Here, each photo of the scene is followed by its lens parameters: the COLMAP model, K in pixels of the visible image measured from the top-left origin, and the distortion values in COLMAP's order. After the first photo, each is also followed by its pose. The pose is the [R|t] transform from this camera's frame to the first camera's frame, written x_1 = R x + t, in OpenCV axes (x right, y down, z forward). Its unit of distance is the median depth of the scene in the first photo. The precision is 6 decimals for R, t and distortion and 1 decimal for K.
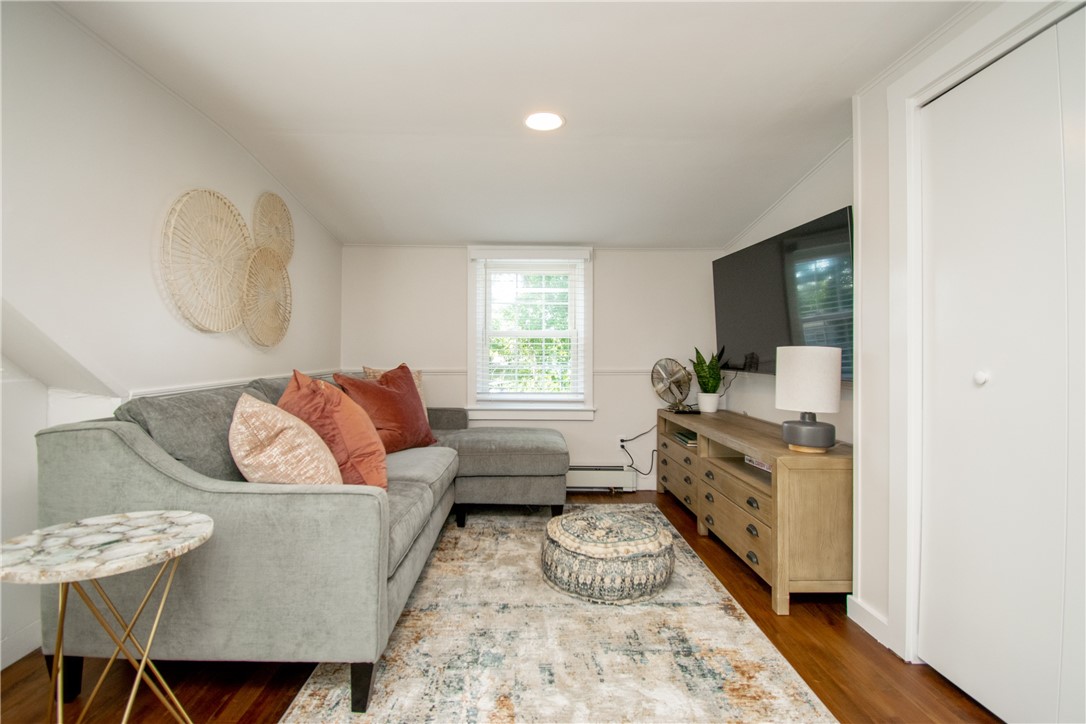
lens RADIAL K [[480.9, 0, 526.2], [0, 480.9, 357.6], [0, 0, 1]] dist [0.020328, -0.022079]
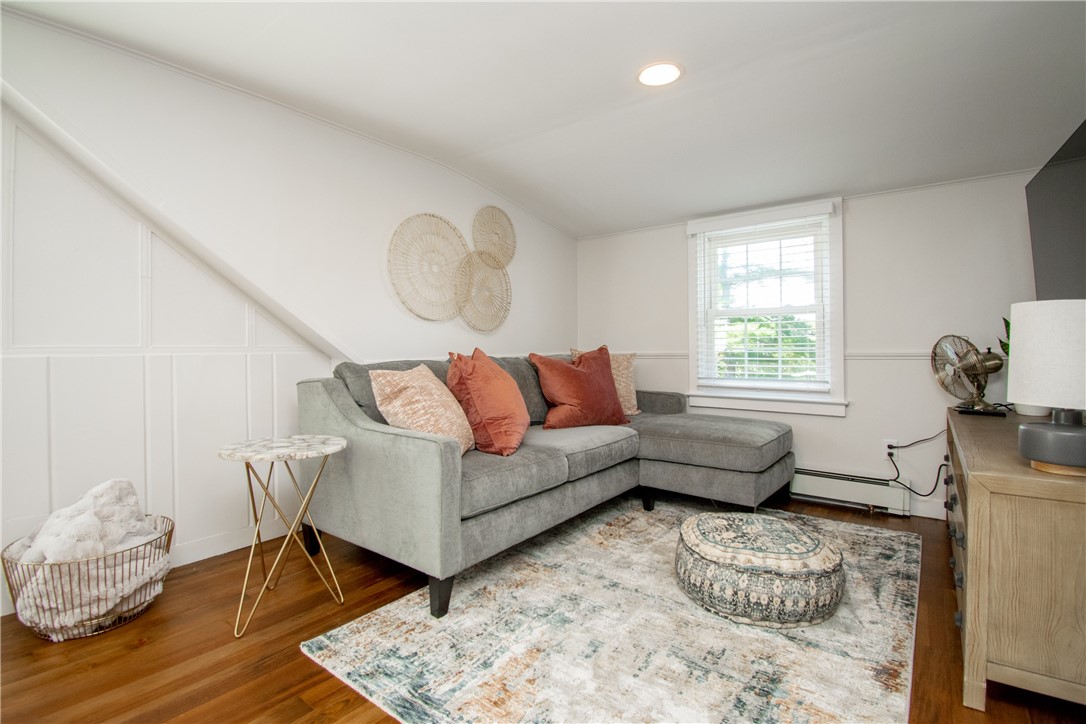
lens RADIAL K [[480.9, 0, 526.2], [0, 480.9, 357.6], [0, 0, 1]] dist [0.020328, -0.022079]
pose [[0.797837, 0.004597, -0.602856, 0.396007], [0.006267, 0.999854, 0.015917, 0.034345], [0.602841, -0.016477, 0.797691, 0.110064]]
